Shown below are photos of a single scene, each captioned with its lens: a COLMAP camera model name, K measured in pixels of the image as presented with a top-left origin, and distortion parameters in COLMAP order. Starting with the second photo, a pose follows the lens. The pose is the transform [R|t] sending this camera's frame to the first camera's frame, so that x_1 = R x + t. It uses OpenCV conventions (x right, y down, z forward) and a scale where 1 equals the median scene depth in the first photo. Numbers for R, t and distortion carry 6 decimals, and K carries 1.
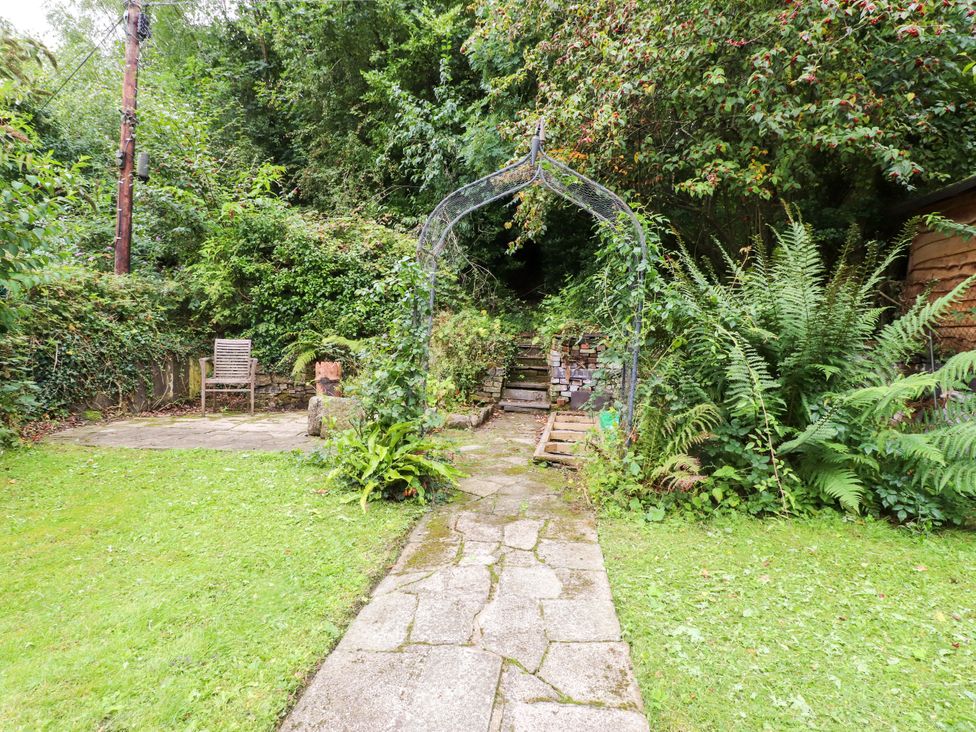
lens RADIAL K [[517.4, 0, 480.9], [0, 517.4, 360.2], [0, 0, 1]] dist [-0.002045, -0.011977]
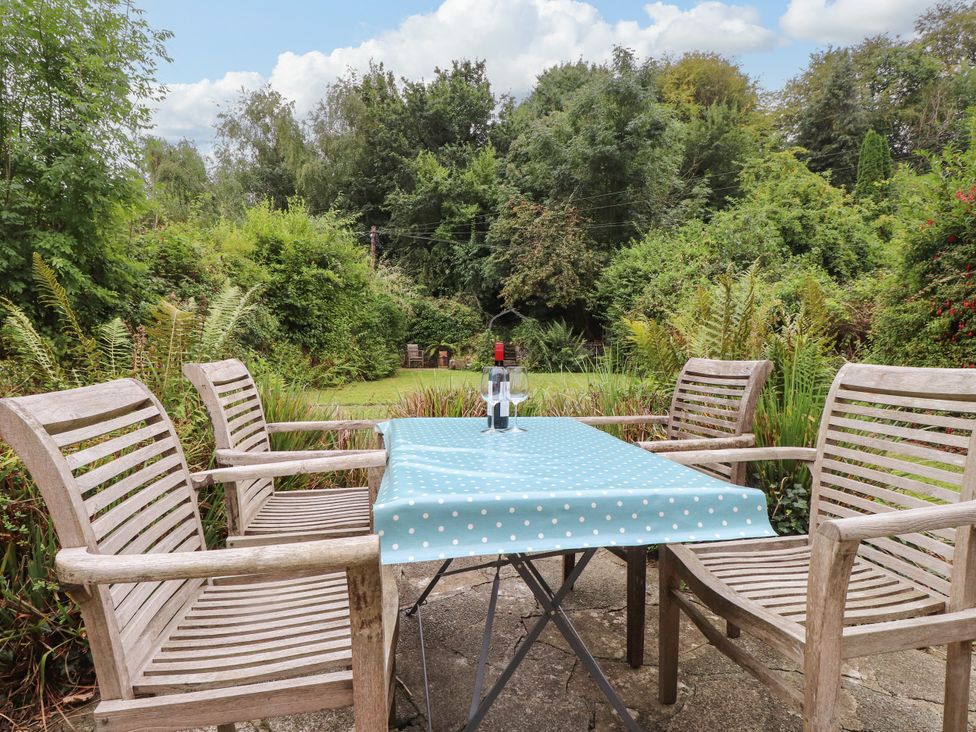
lens RADIAL K [[517.4, 0, 480.9], [0, 517.4, 360.2], [0, 0, 1]] dist [-0.002045, -0.011977]
pose [[0.998700, -0.019451, 0.047120, -0.208940], [0.019551, 0.999808, -0.001651, 0.062550], [-0.047079, 0.002570, 0.998888, -1.954984]]
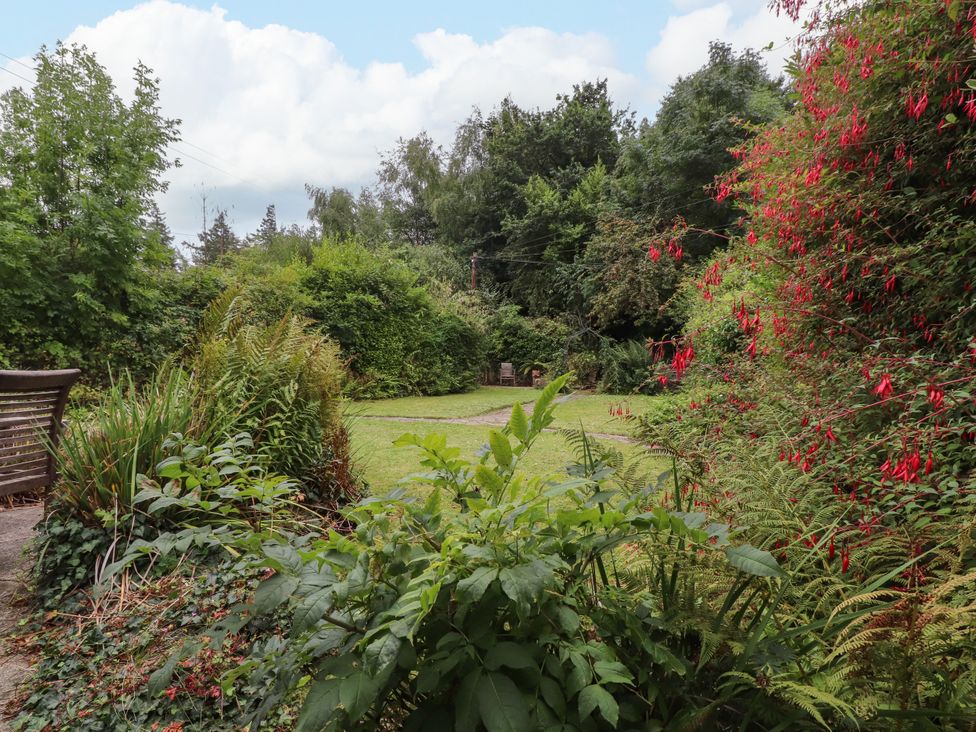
lens RADIAL K [[506.3, 0, 483.9], [0, 506.3, 359.6], [0, 0, 1]] dist [-0.001053, -0.011991]
pose [[0.957717, -0.006117, -0.287648, 0.261116], [-0.006488, 0.999061, -0.042846, 0.067337], [0.287639, 0.042901, 0.956777, -1.882680]]
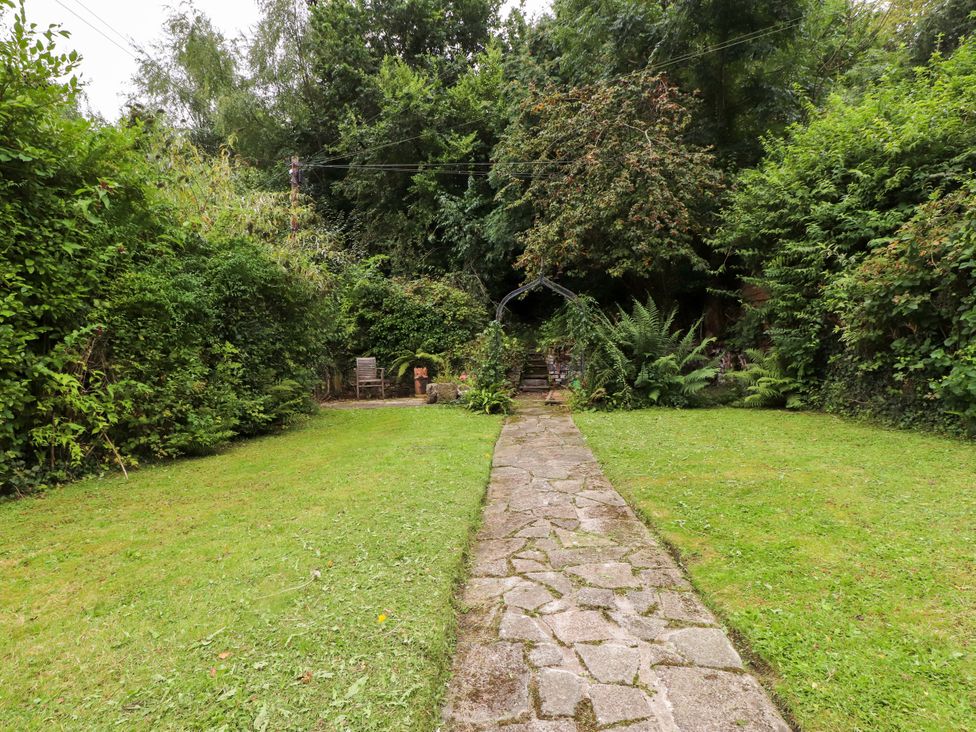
lens RADIAL K [[515.6, 0, 484.8], [0, 515.6, 358.1], [0, 0, 1]] dist [0.002424, 0.000377]
pose [[0.998479, -0.049697, 0.023885, -0.114593], [0.050322, 0.998387, -0.026300, 0.025599], [-0.022539, 0.027462, 0.999369, -0.697402]]
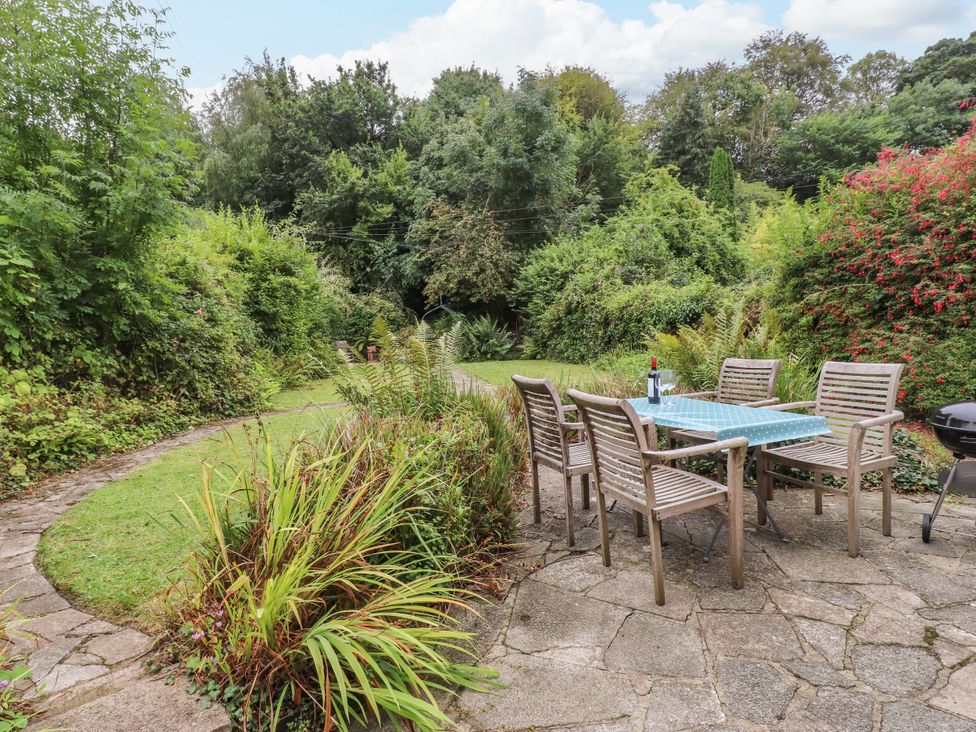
lens RADIAL K [[506.3, 0, 483.9], [0, 506.3, 359.6], [0, 0, 1]] dist [-0.001053, -0.011991]
pose [[0.960821, -0.070166, 0.268143, -0.453277], [0.064343, 0.997463, 0.030454, 0.032749], [-0.269599, -0.012008, 0.962898, -2.097300]]
